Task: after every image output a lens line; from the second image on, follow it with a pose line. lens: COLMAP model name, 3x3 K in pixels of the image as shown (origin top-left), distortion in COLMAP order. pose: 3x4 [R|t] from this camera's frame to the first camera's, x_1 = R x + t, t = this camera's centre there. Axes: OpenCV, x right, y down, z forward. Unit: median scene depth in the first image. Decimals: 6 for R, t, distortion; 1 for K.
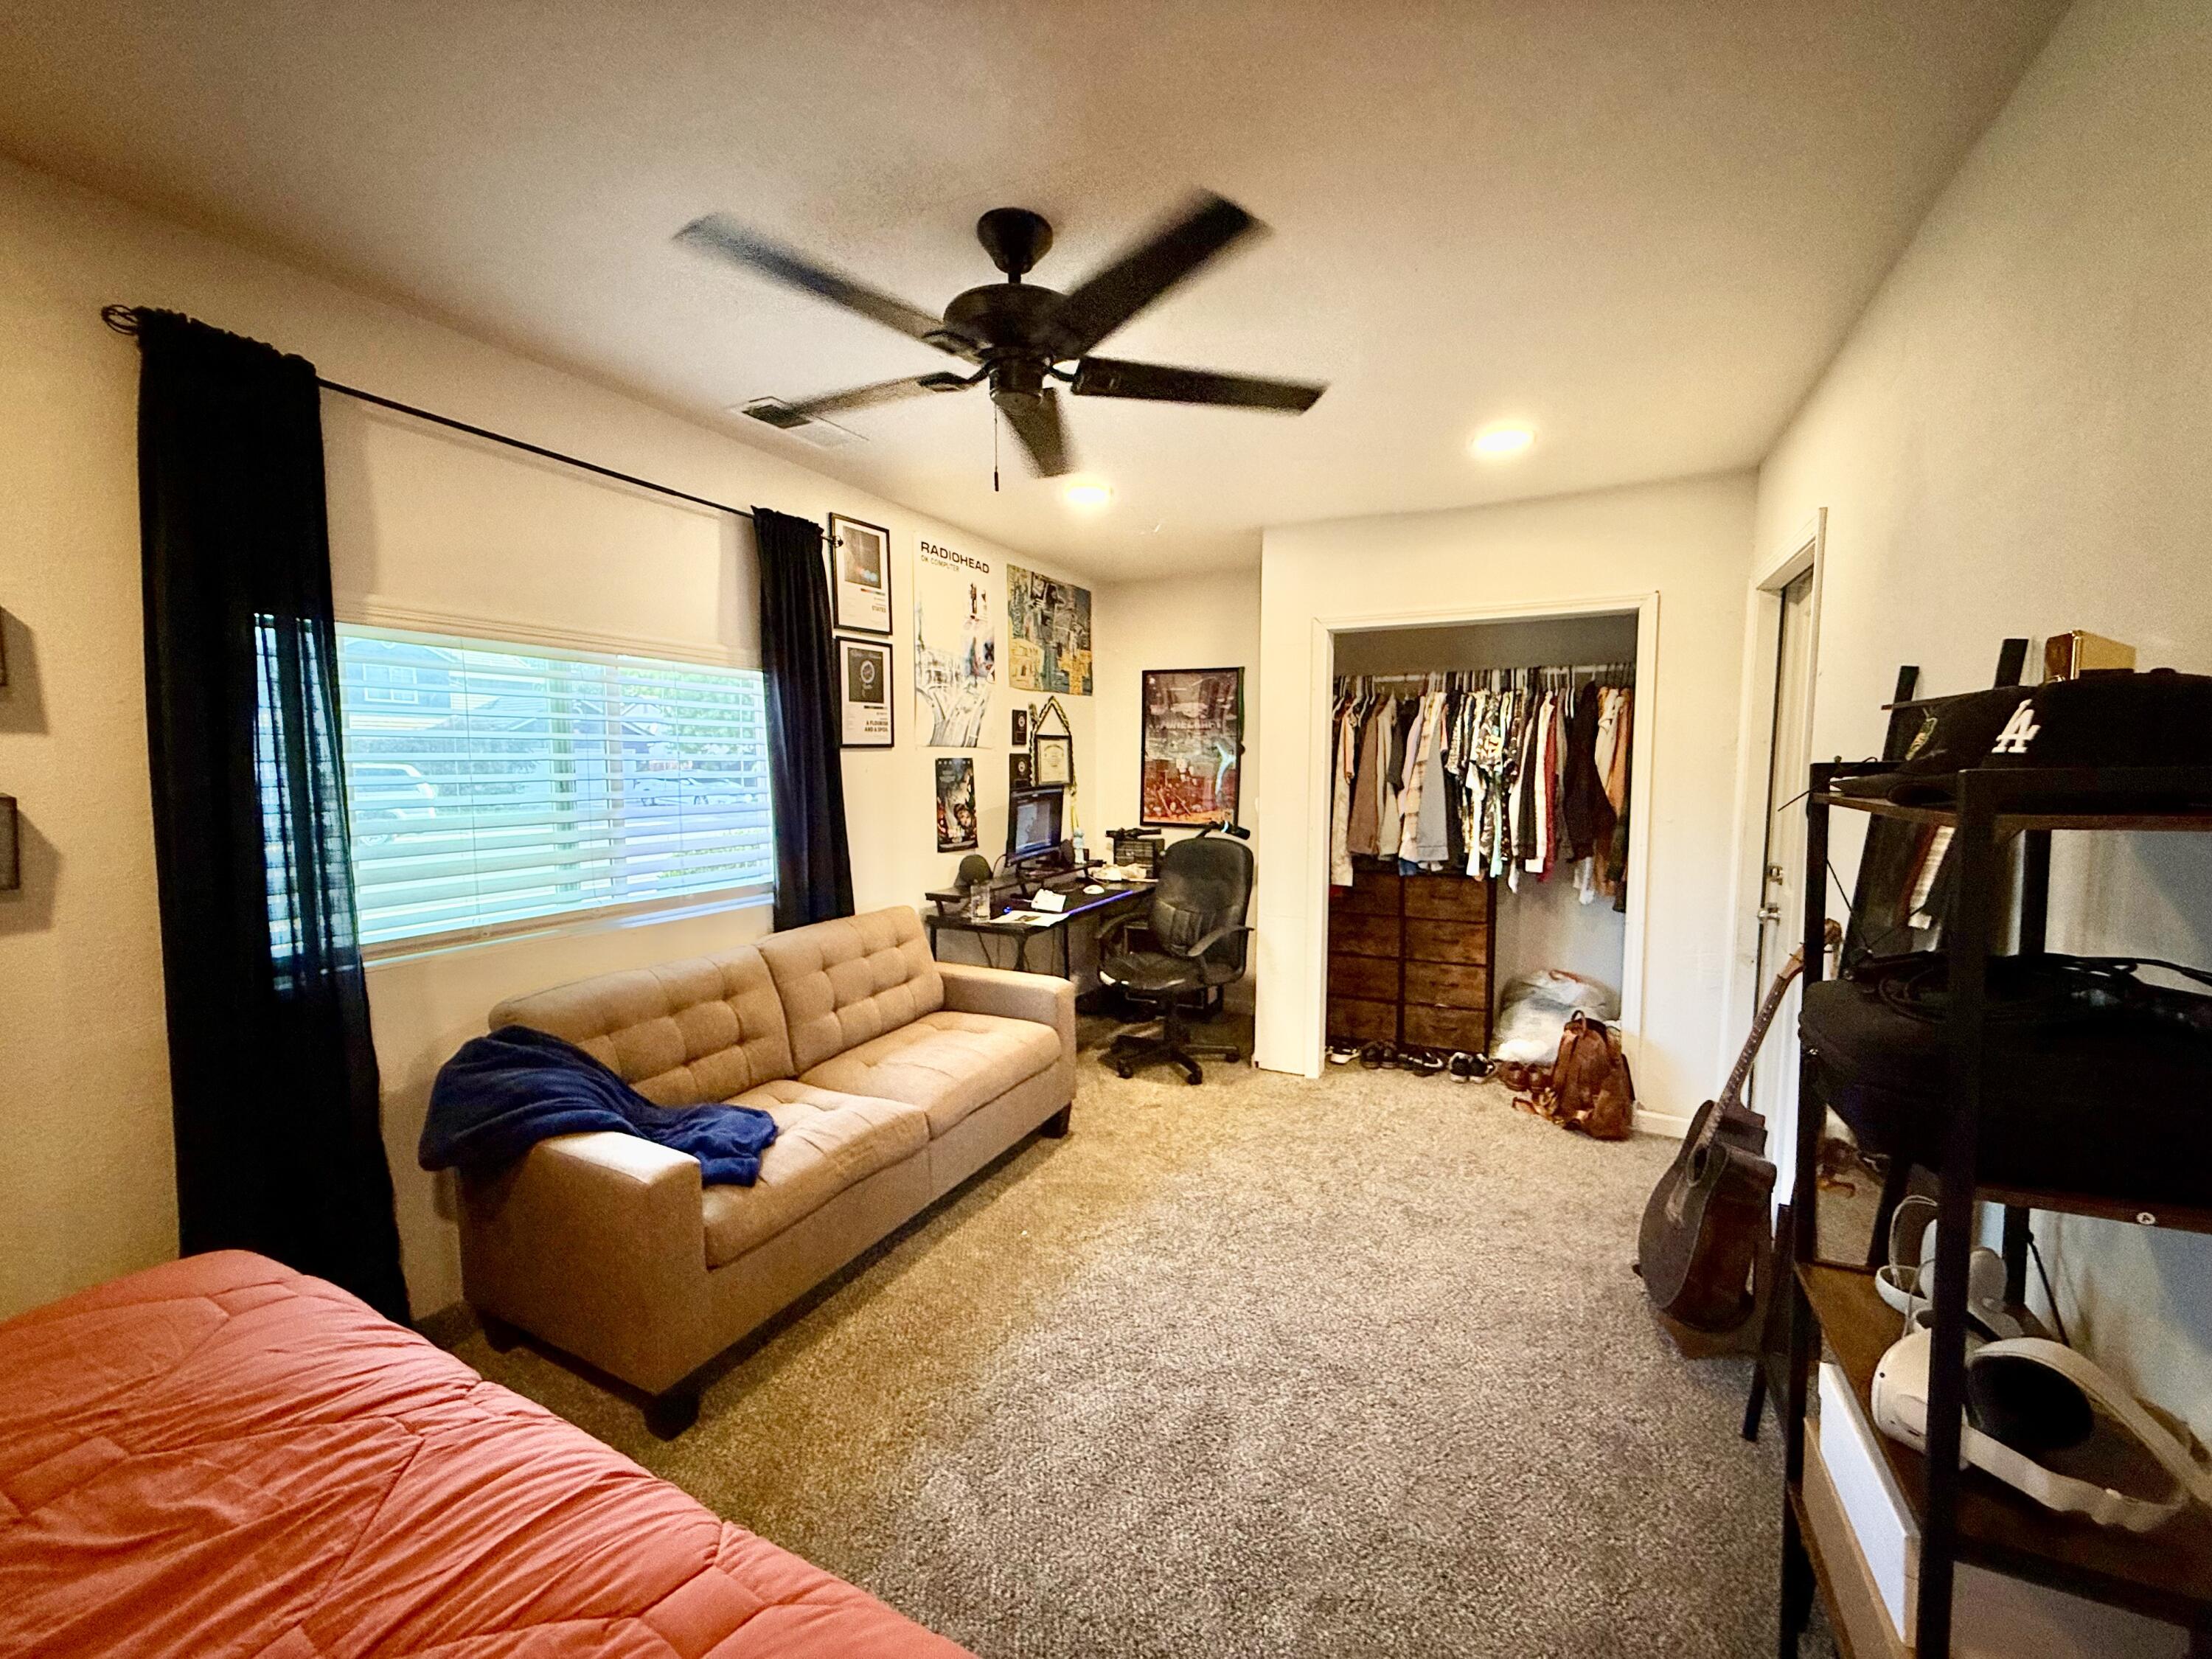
lens RADIAL K [[883.4, 0, 1105.1], [0, 883.4, 834.4], [0, 0, 1]] dist [-0.001122, 0.000575]
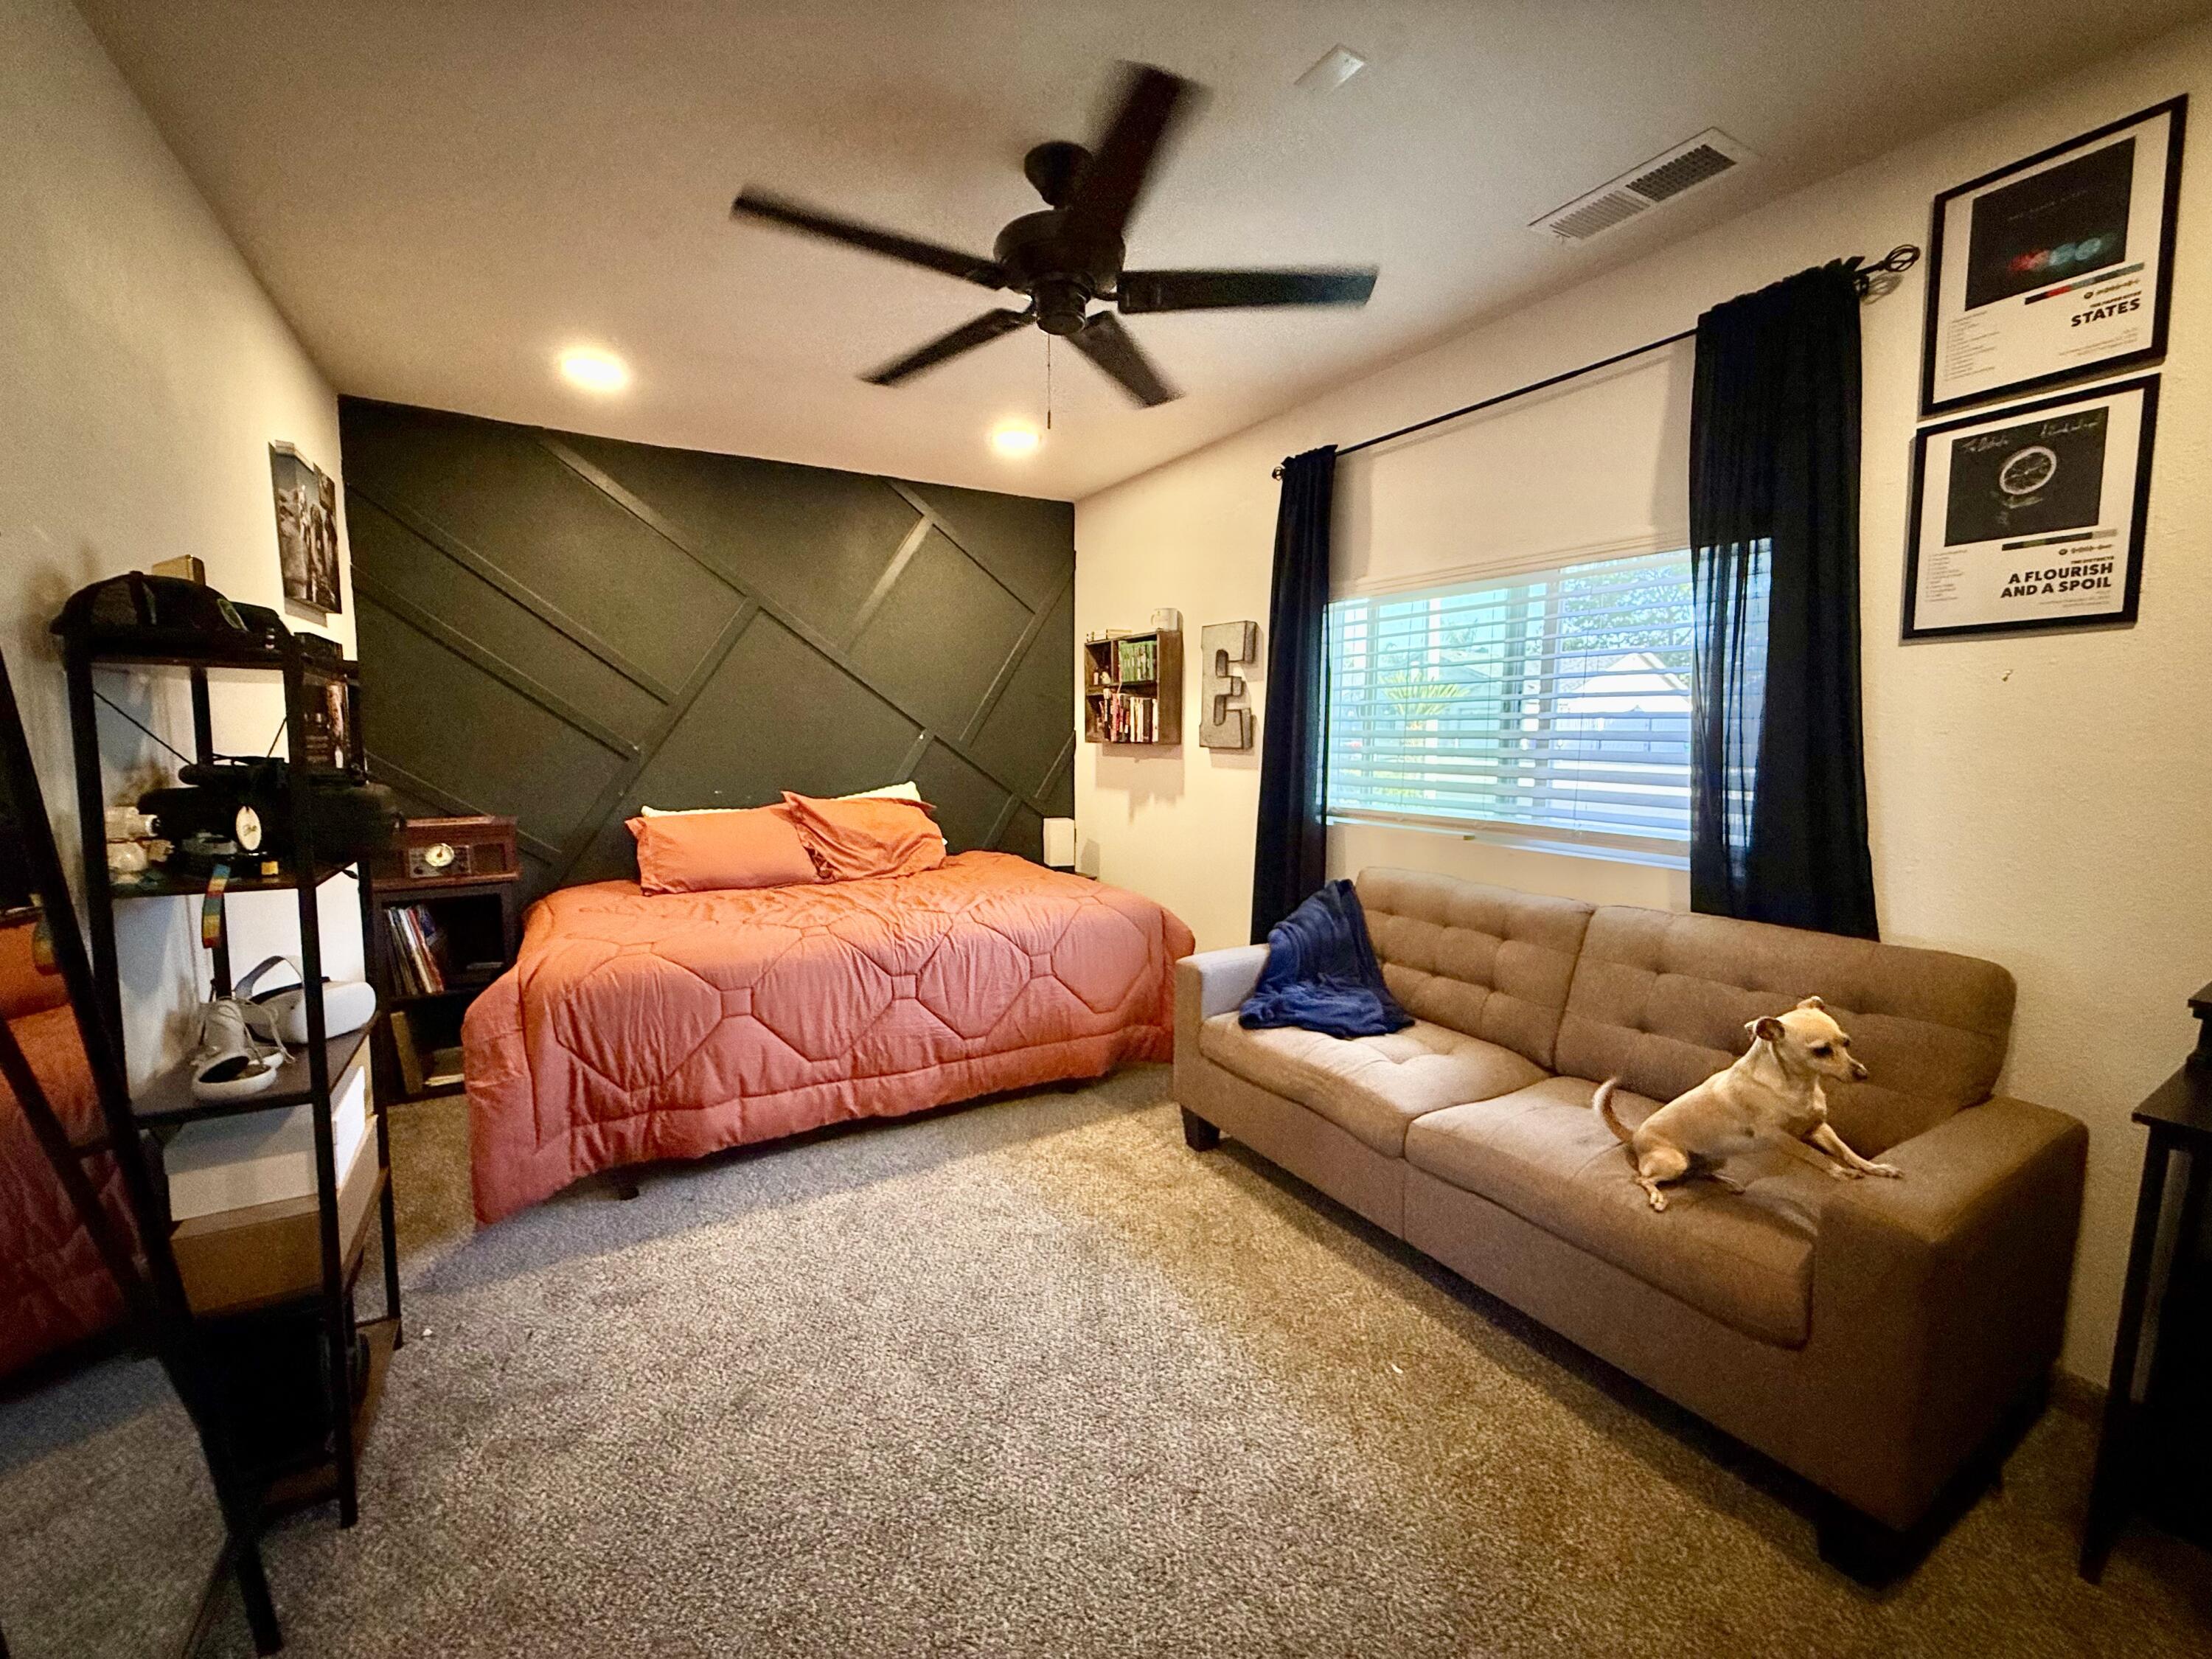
lens RADIAL K [[883.4, 0, 1102.6], [0, 883.4, 814.6], [0, 0, 1]] dist [-0.001122, 0.000575]
pose [[-0.520331, 0.094262, -0.848746, 0.435696], [-0.061032, 0.987243, 0.147060, -0.039554], [0.851781, 0.128321, -0.507940, 0.864513]]
